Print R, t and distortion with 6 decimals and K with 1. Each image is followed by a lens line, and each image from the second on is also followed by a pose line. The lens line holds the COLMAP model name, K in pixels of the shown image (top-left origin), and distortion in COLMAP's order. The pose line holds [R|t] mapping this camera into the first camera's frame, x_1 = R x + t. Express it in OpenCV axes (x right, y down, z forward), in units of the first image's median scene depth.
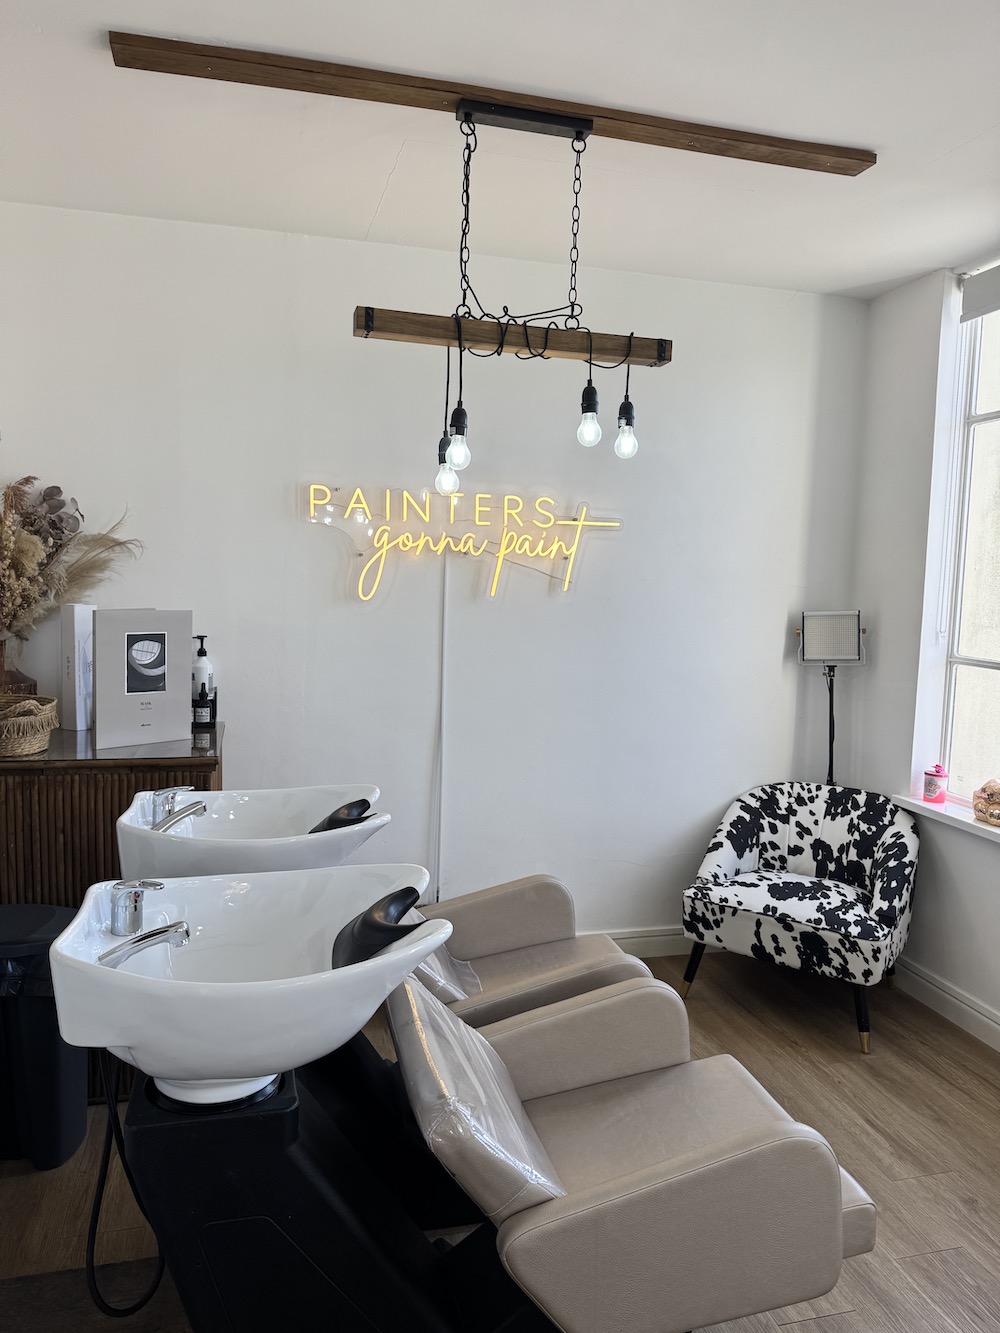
lens RADIAL K [[930.3, 0, 483.7], [0, 930.3, 668.2], [0, 0, 1]] dist [0.044658, -0.056906]
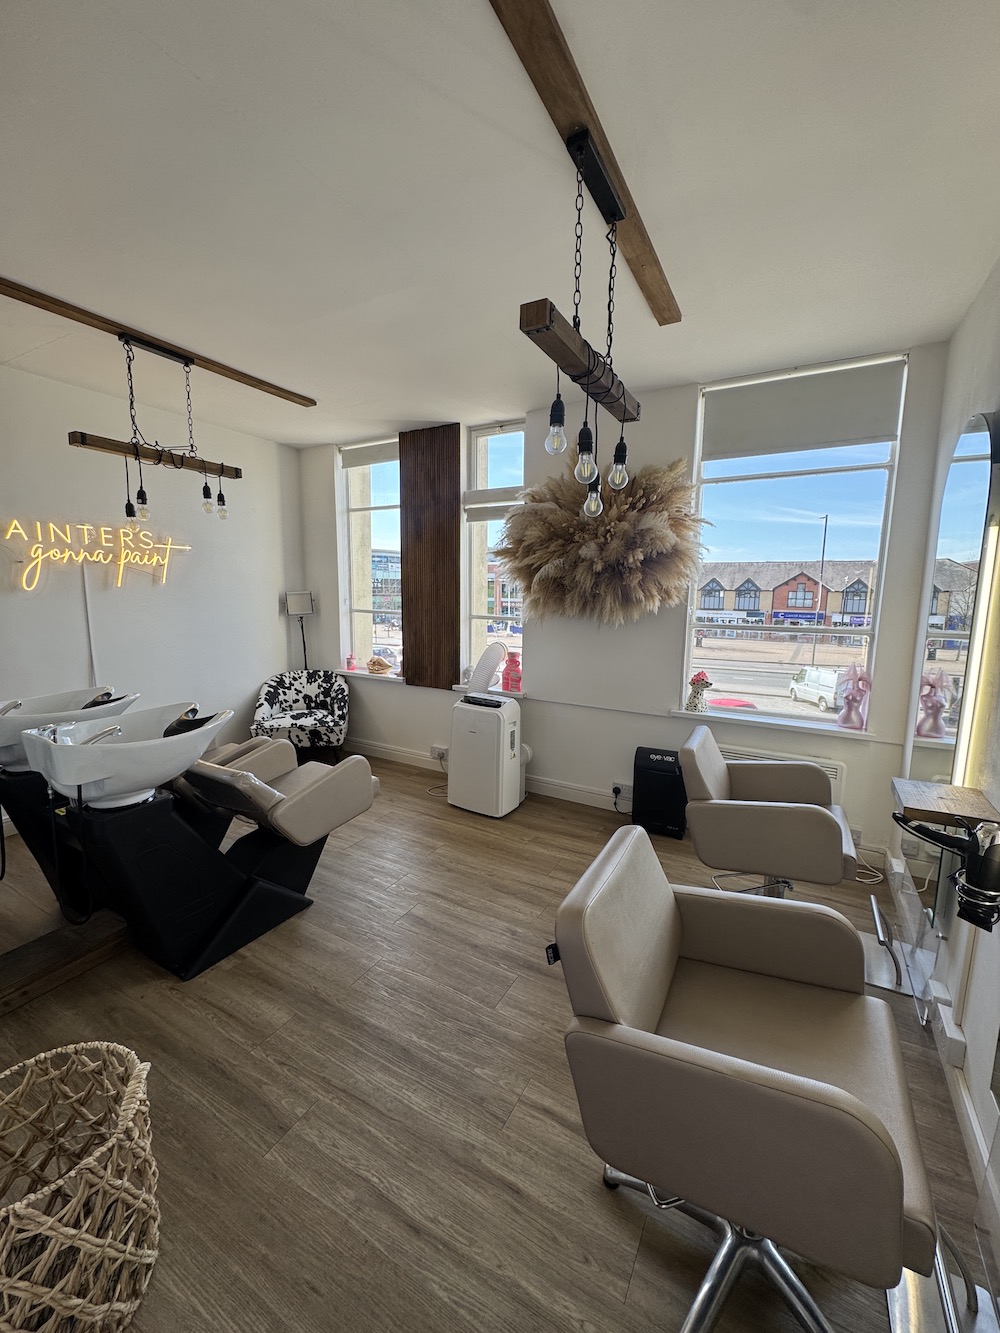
lens RADIAL K [[523.1, 0, 505.2], [0, 523.1, 659.9], [0, 0, 1]] dist [0.002201, 0.000141]
pose [[0.686880, -0.115744, 0.717495, -0.233982], [0.072660, 0.993227, 0.090664, 0.026286], [-0.723130, -0.010142, 0.690638, -0.240135]]
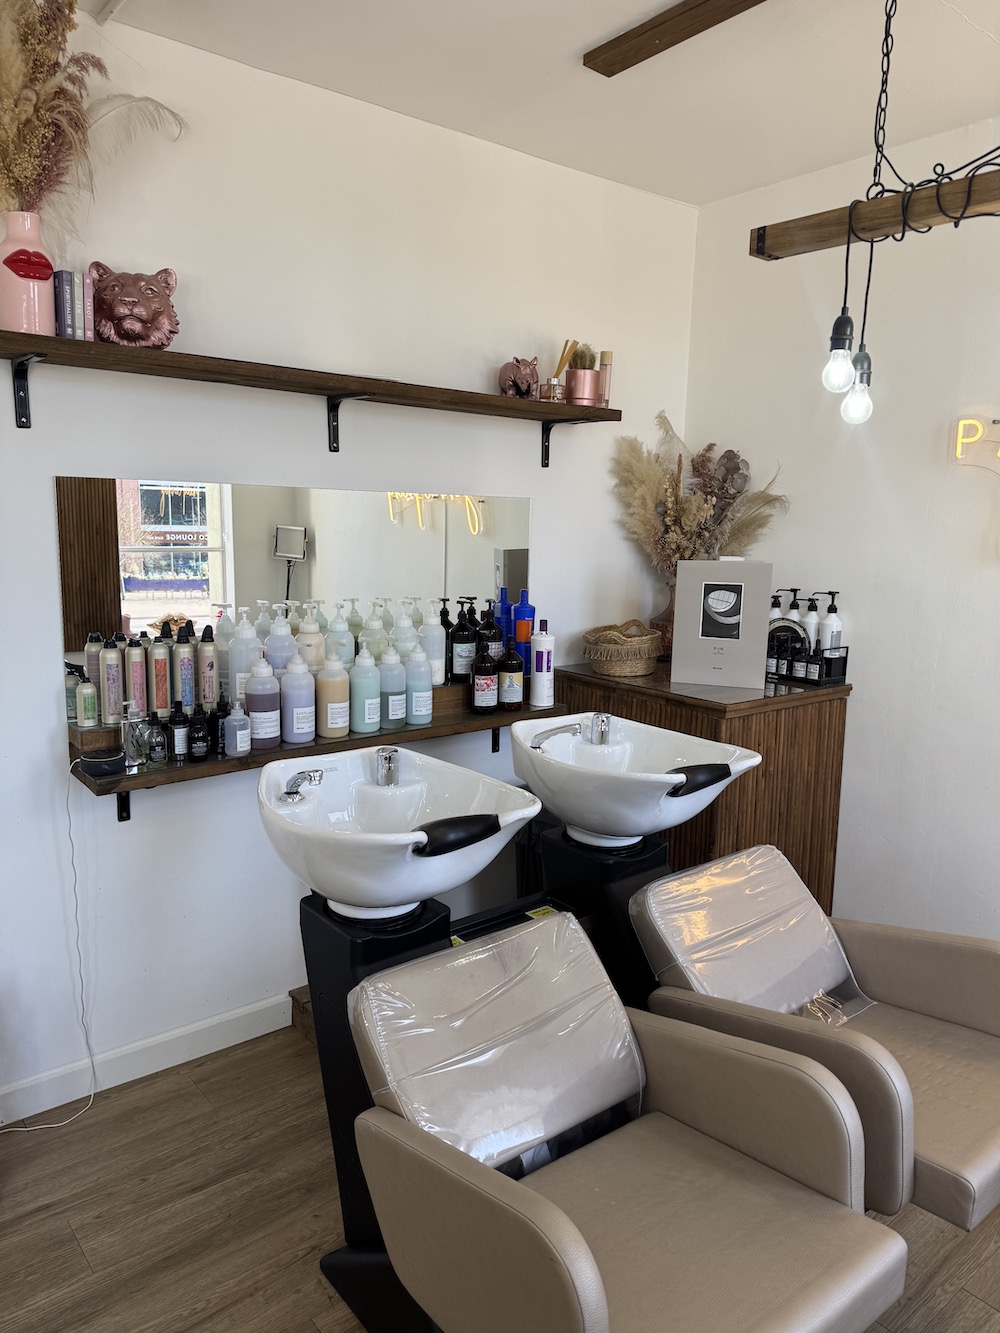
lens RADIAL K [[930.3, 0, 510.5], [0, 930.3, 678.1], [0, 0, 1]] dist [0.044658, -0.056906]
pose [[0.417897, 0.137661, -0.898004, 0.437655], [-0.092897, 0.989747, 0.108494, -0.019705], [0.903732, 0.038082, 0.426401, 0.274254]]
